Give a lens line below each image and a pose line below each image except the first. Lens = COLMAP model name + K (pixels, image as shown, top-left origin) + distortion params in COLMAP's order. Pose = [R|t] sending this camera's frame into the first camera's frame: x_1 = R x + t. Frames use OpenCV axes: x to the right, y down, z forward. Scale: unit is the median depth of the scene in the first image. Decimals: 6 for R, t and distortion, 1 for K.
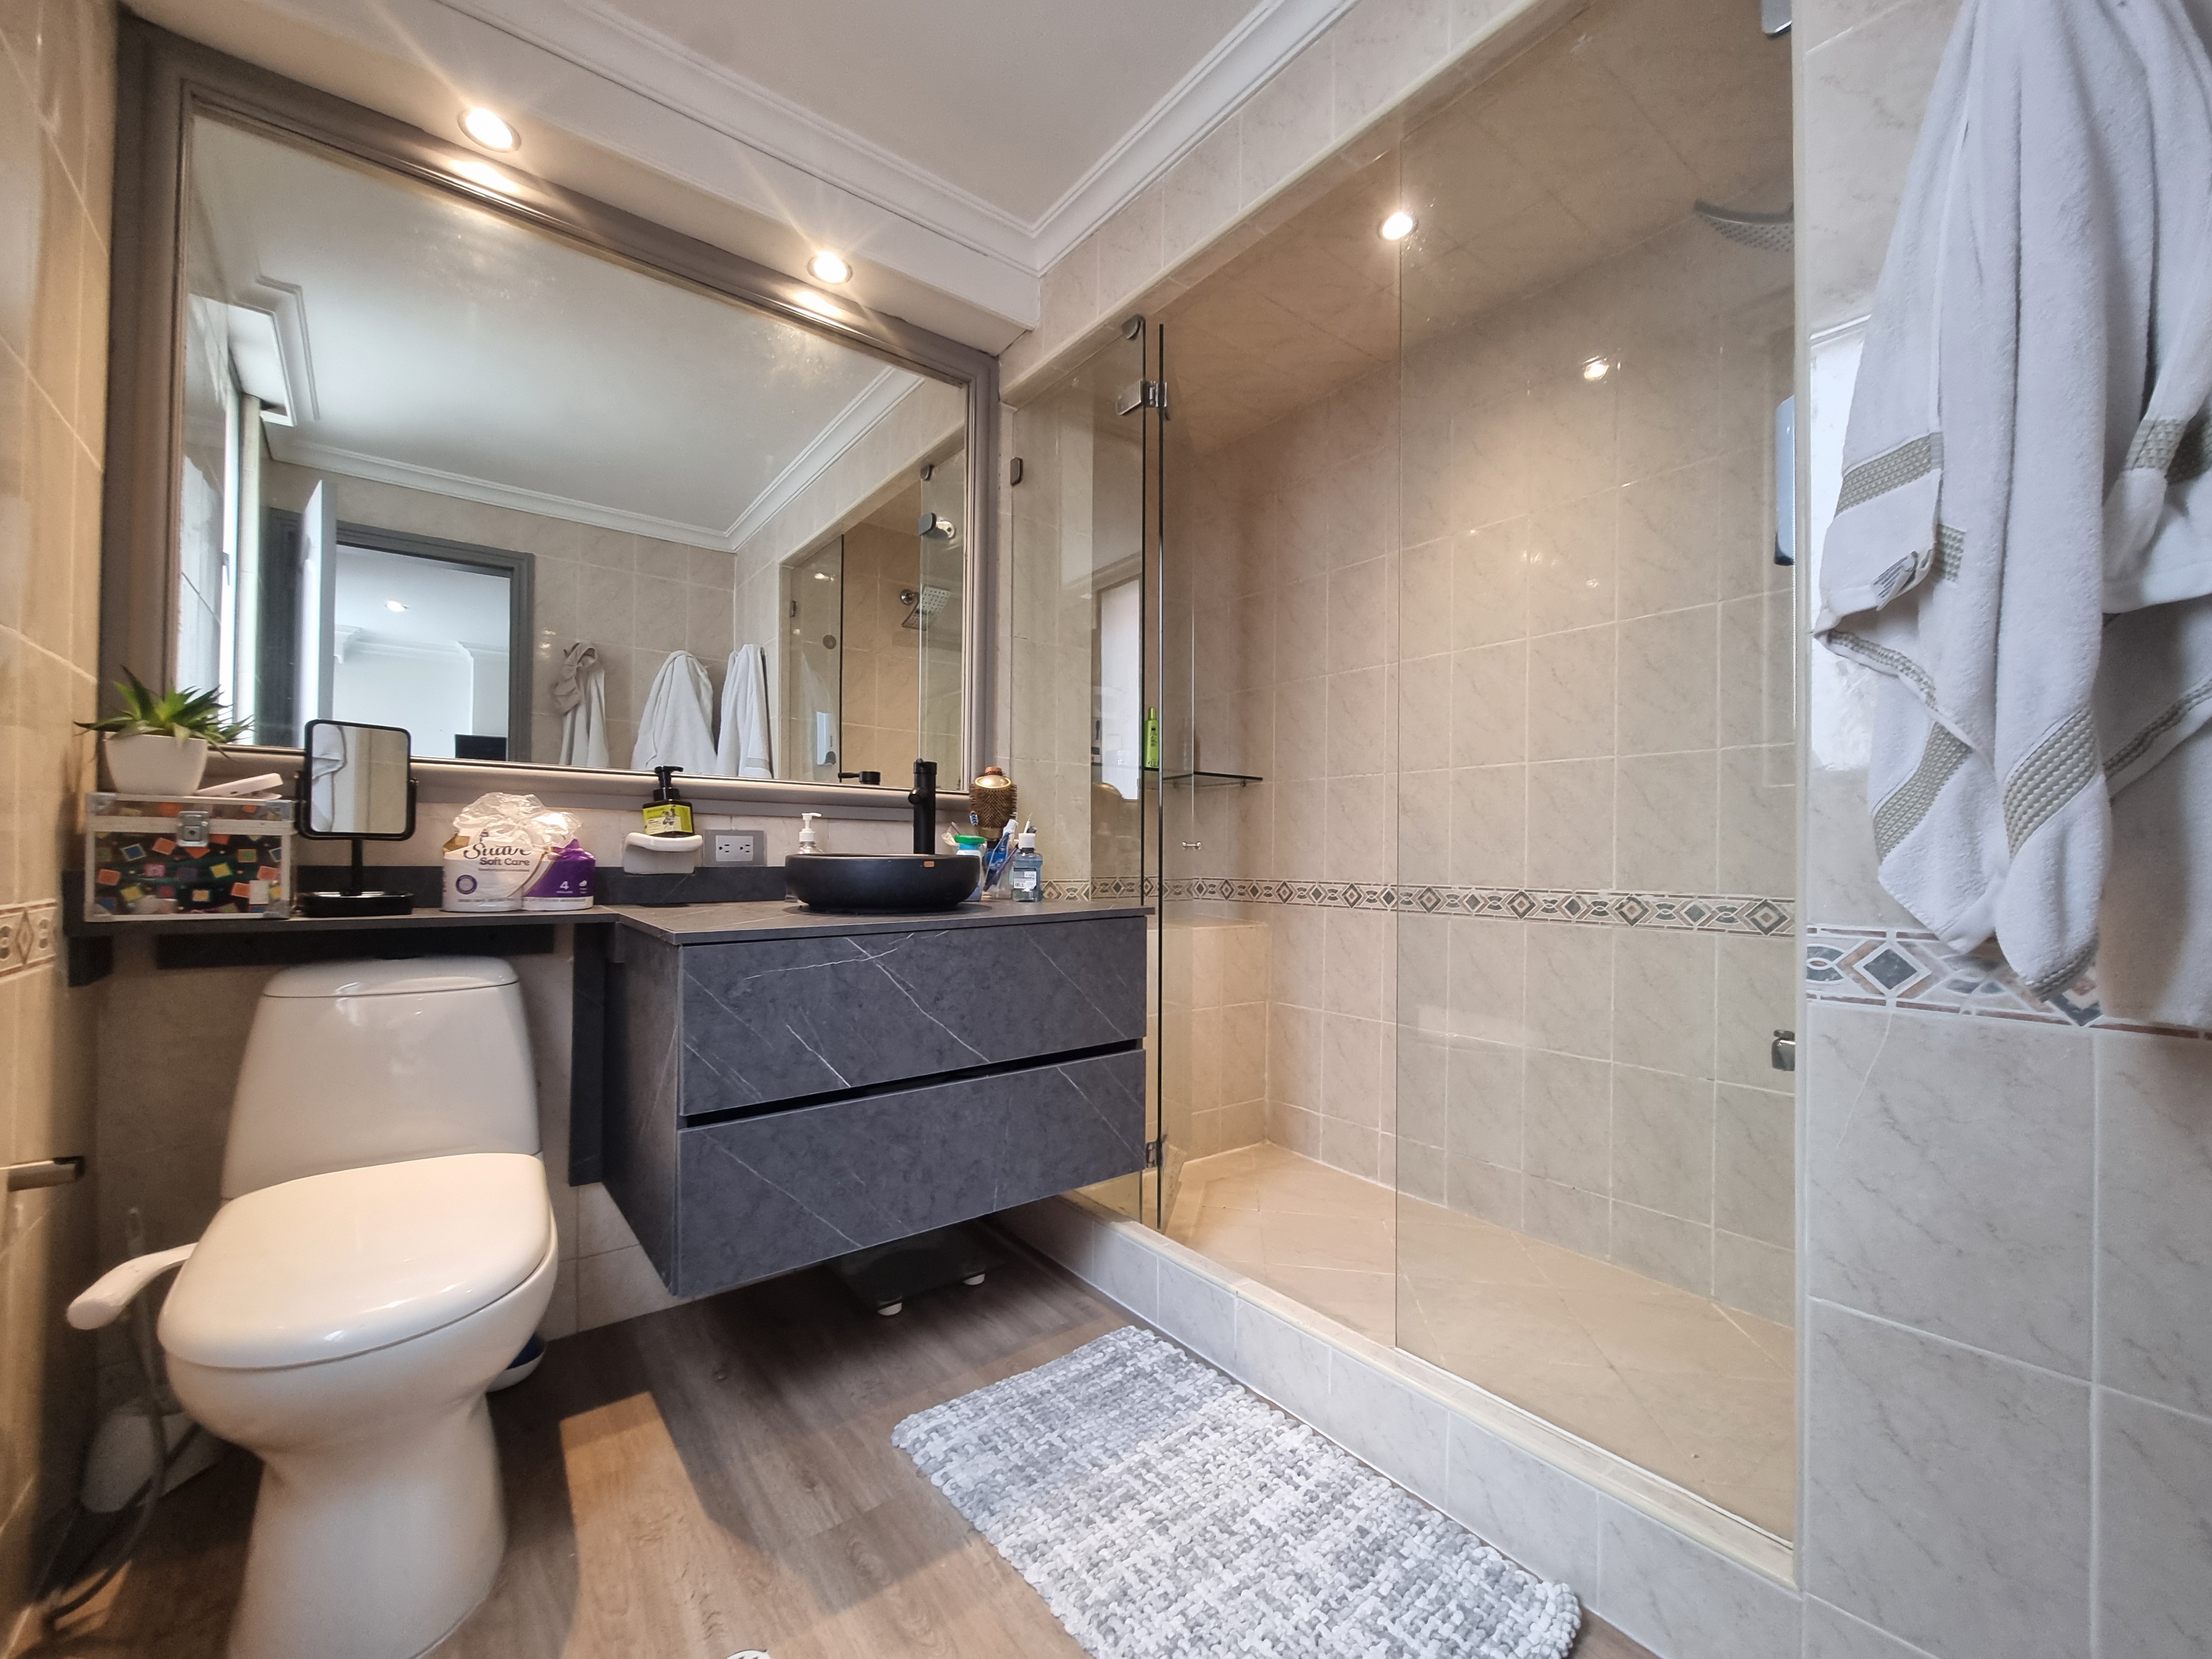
lens RADIAL K [[915.5, 0, 1115.4], [0, 915.5, 828.6], [0, 0, 1]] dist [-0.003609, 0.001097]
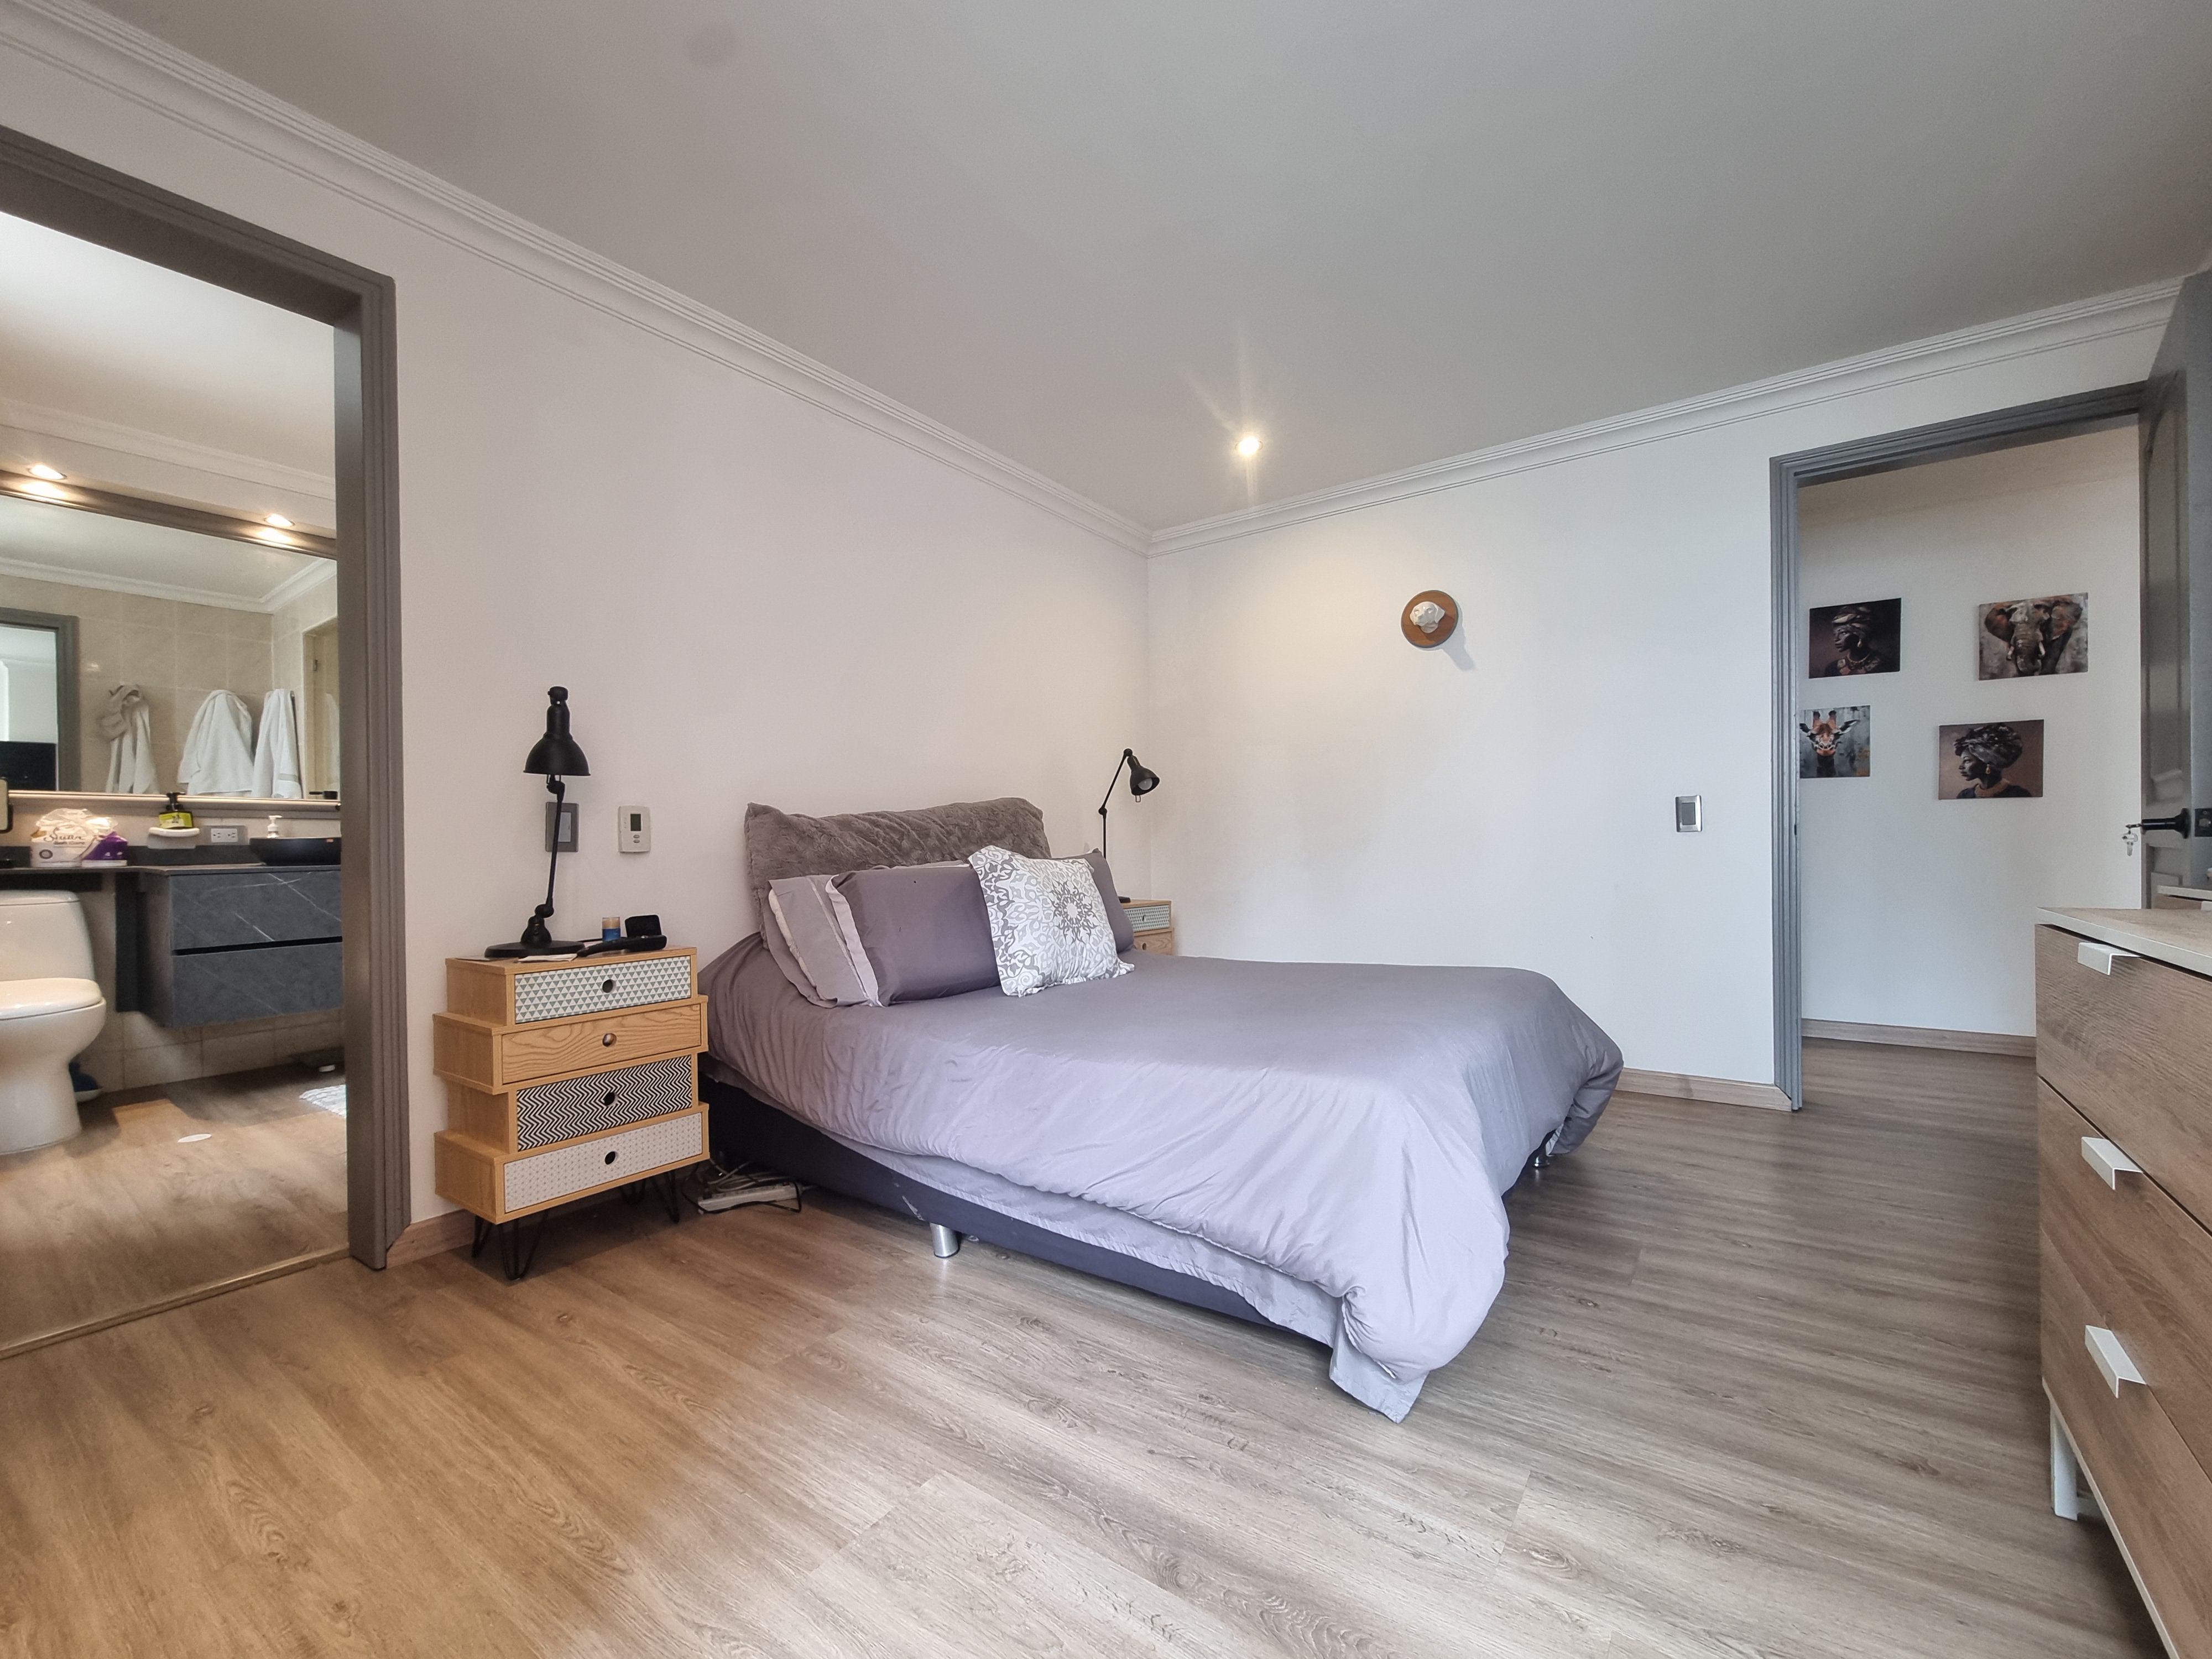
lens RADIAL K [[915.5, 0, 1104.6], [0, 915.5, 833.8], [0, 0, 1]] dist [-0.003609, 0.001097]
pose [[0.962230, -0.017649, 0.271667, 0.858824], [0.012416, 0.999703, 0.020967, 0.002423], [-0.271956, -0.016802, 0.962163, -1.362022]]
